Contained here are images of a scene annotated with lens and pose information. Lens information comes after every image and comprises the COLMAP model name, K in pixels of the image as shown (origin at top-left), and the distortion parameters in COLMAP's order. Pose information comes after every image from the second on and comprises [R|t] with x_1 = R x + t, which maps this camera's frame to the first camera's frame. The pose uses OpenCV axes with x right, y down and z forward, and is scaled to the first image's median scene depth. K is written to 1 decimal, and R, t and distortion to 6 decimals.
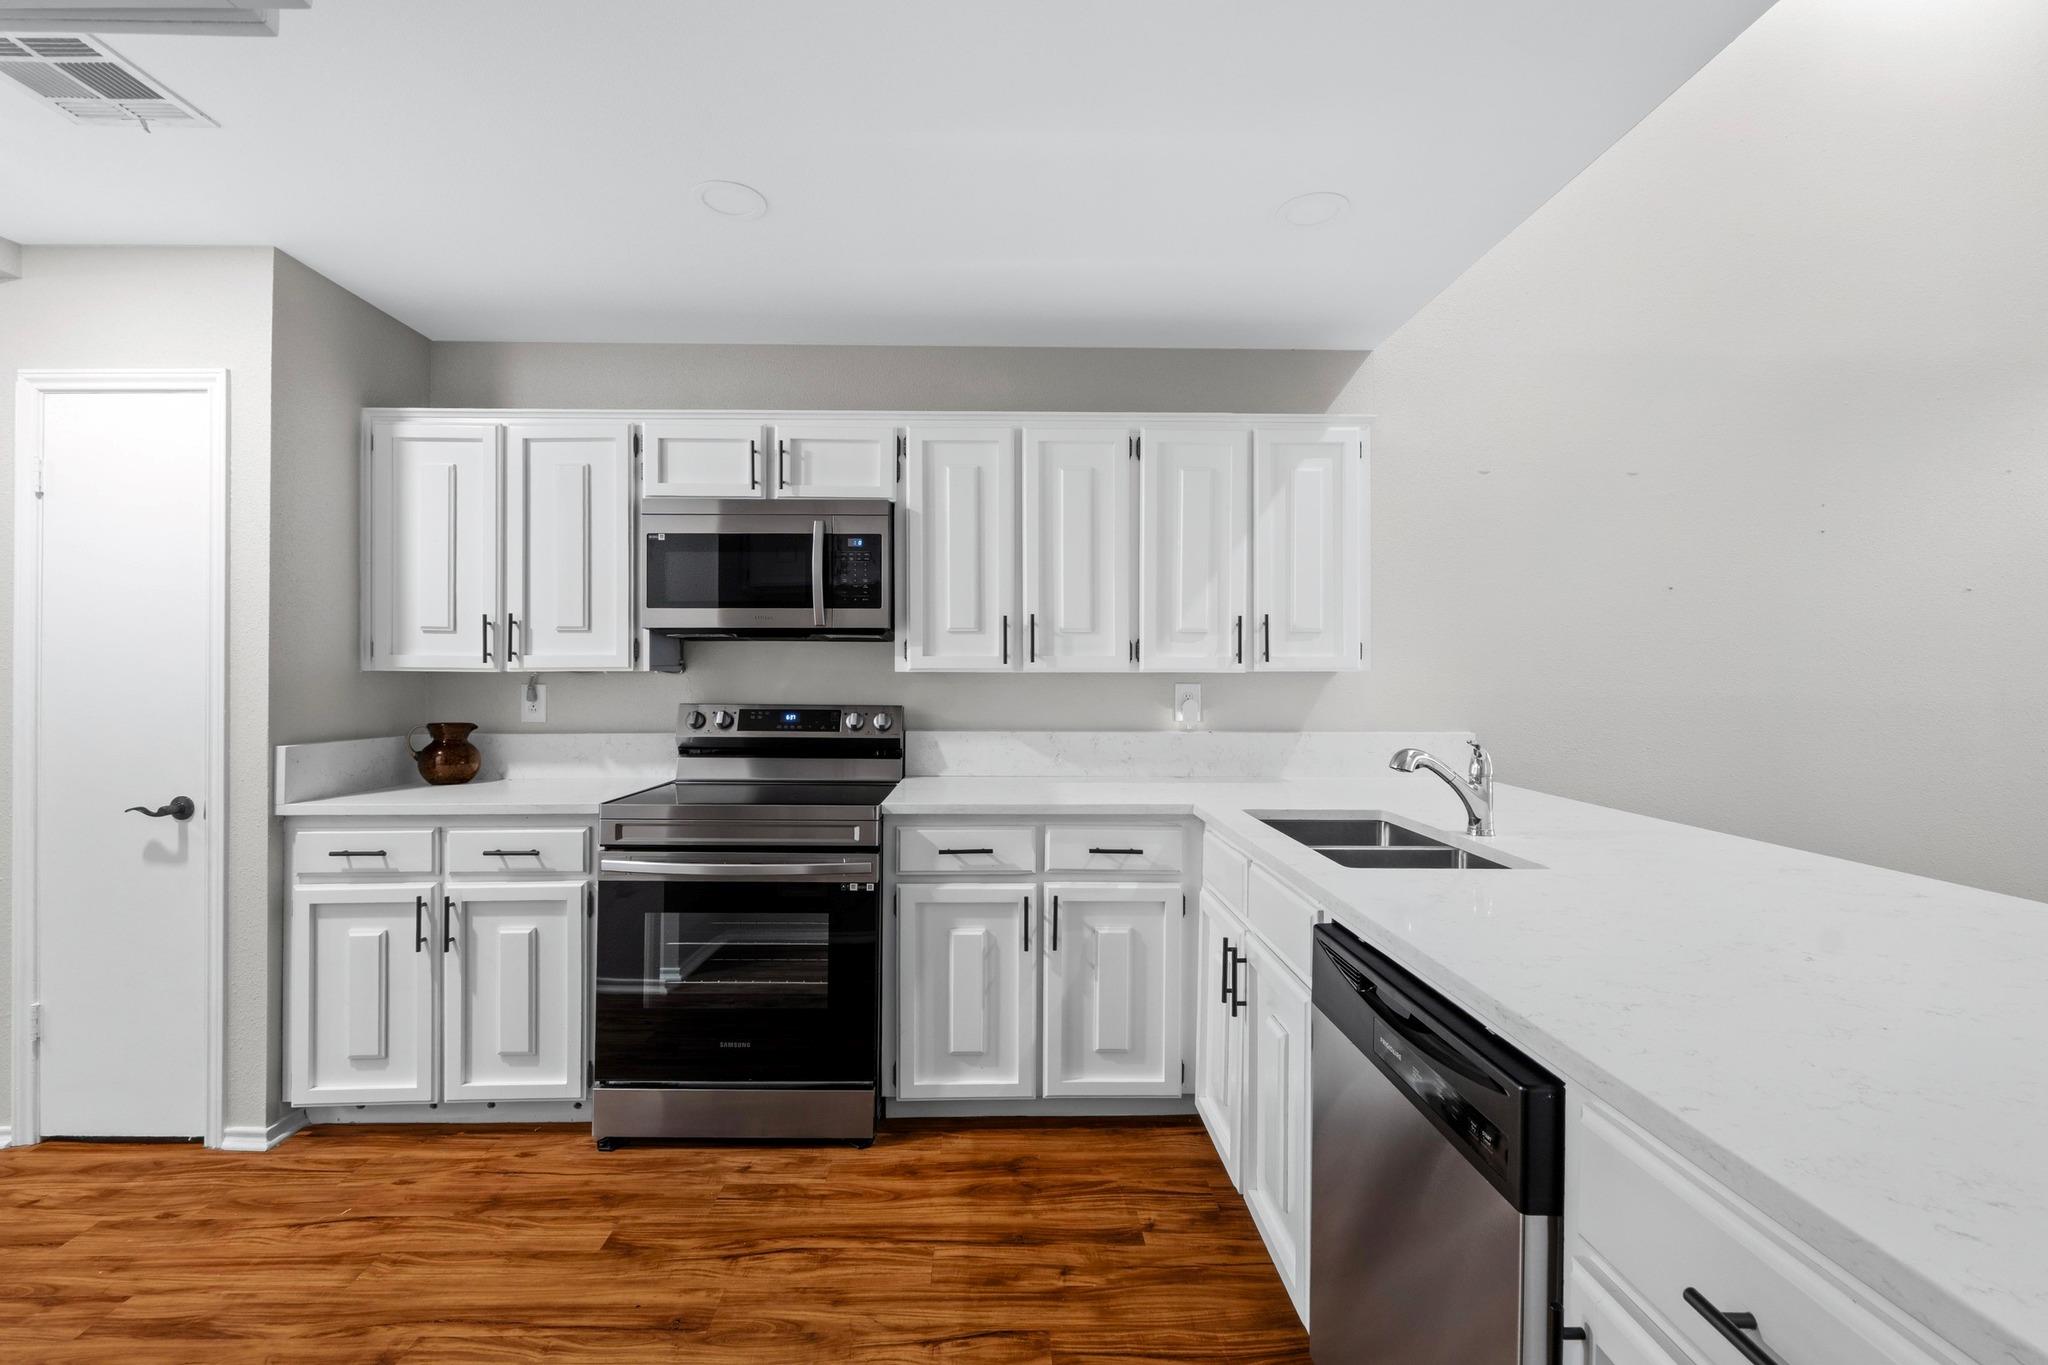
lens RADIAL K [[876.5, 0, 1011.0], [0, 876.5, 662.6], [0, 0, 1]] dist [-0.002166, -0.000239]
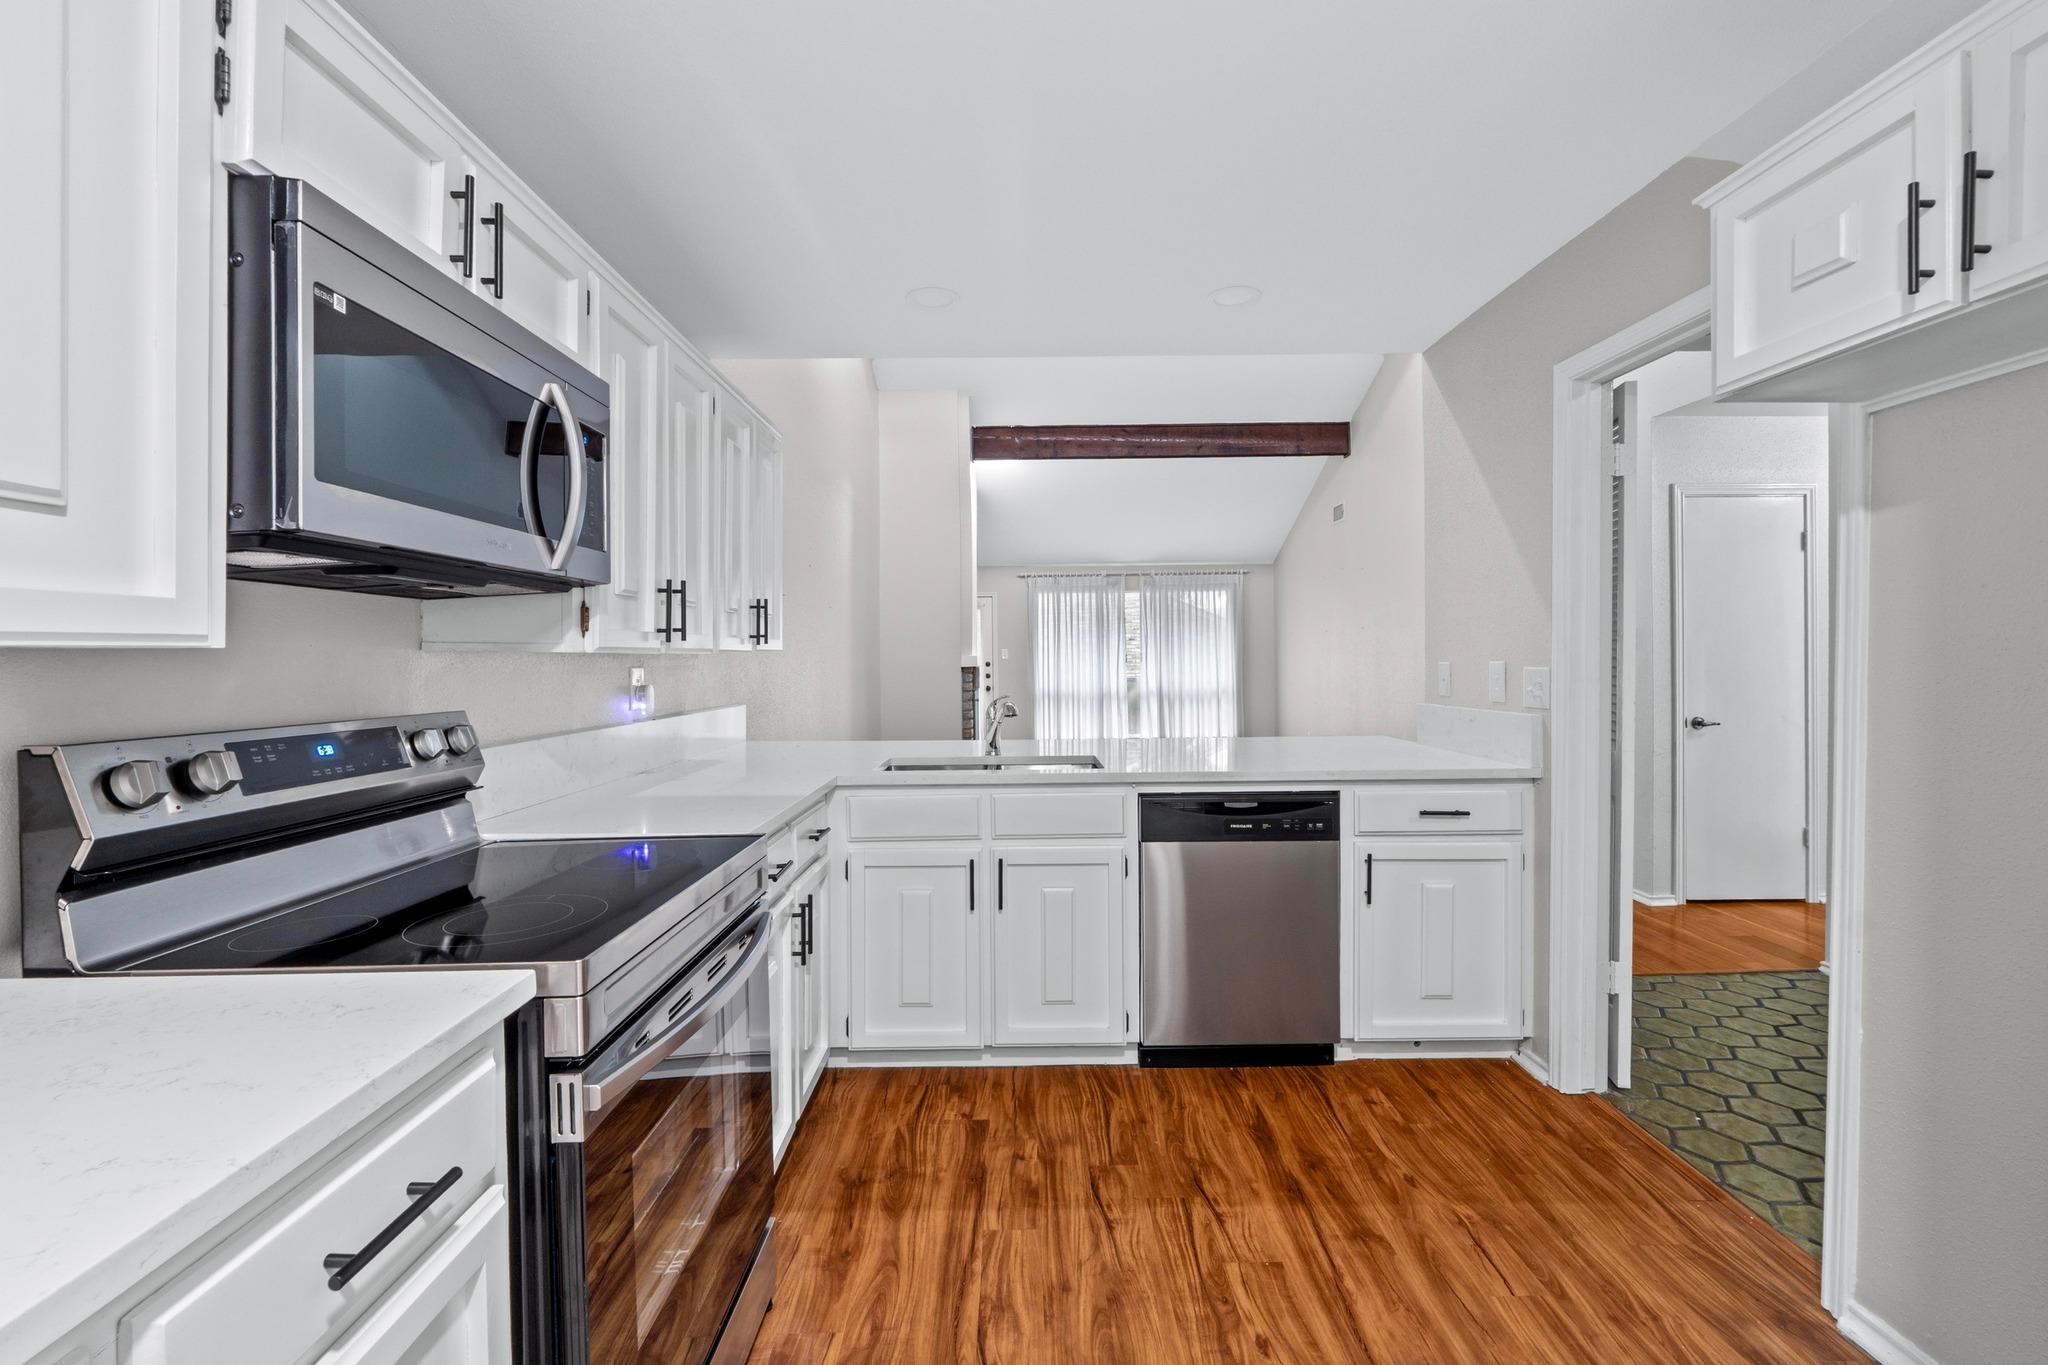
lens RADIAL K [[882.7, 0, 1027.6], [0, 882.7, 659.2], [0, 0, 1]] dist [-0.004390, -0.000571]
pose [[0.008011, -0.005792, 0.999951, -0.792126], [-0.004677, 0.999972, 0.005830, 0.010411], [-0.999957, -0.004723, 0.007984, 0.692030]]
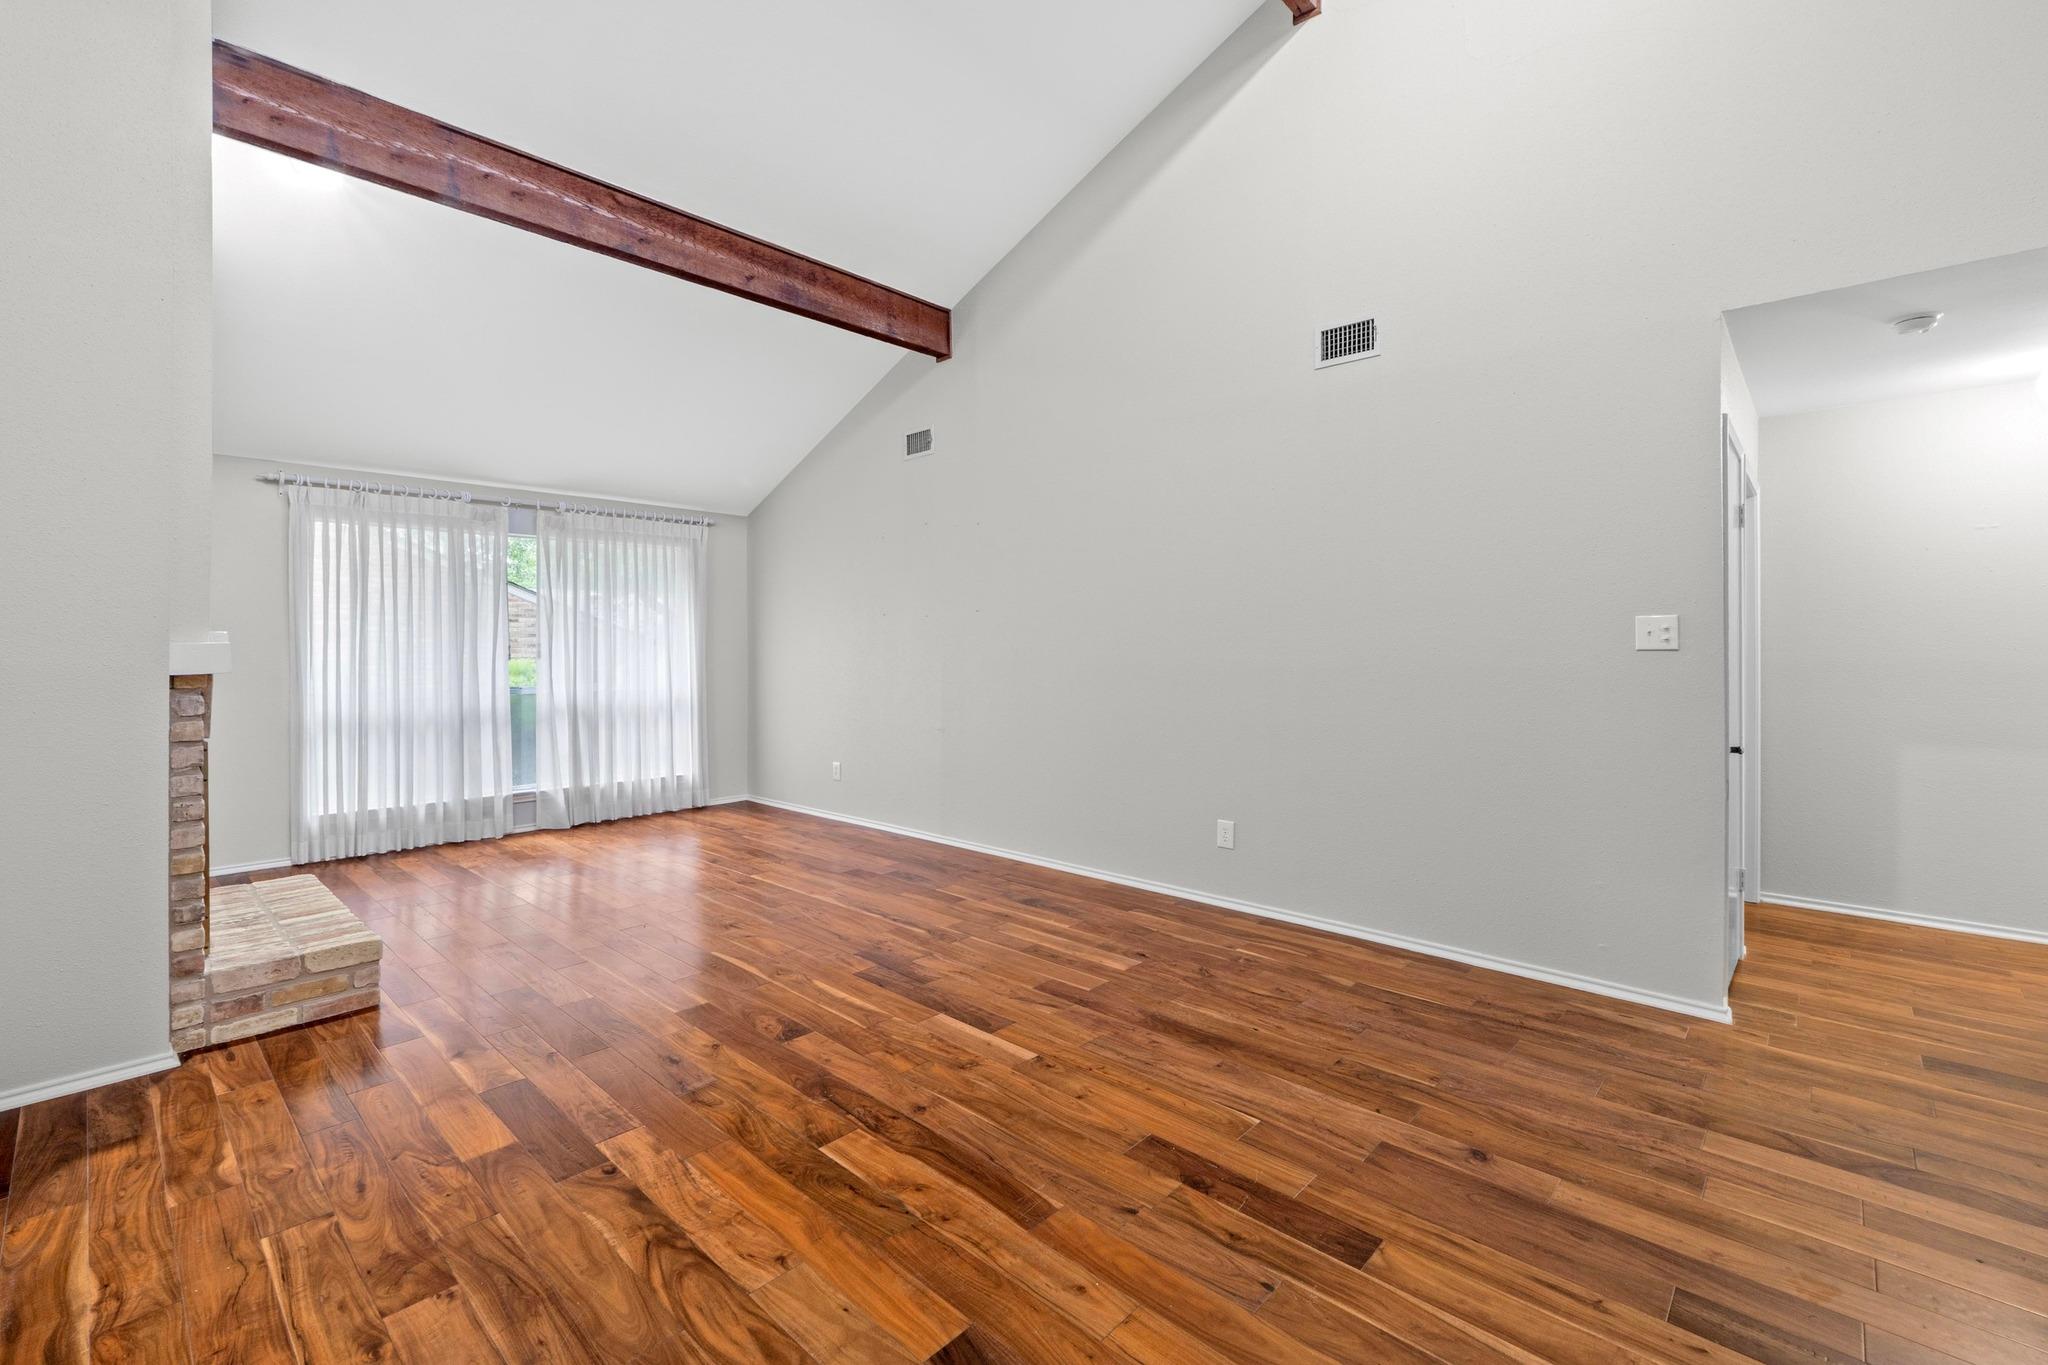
lens RADIAL K [[875.8, 0, 1016.6], [0, 875.8, 647.5], [0, 0, 1]] dist [-0.002953, -0.000117]
pose [[-0.715694, -0.003087, 0.698407, 0.733582], [-0.012995, 0.999876, -0.008898, 0.018901], [-0.698293, -0.015444, -0.715645, 0.974220]]
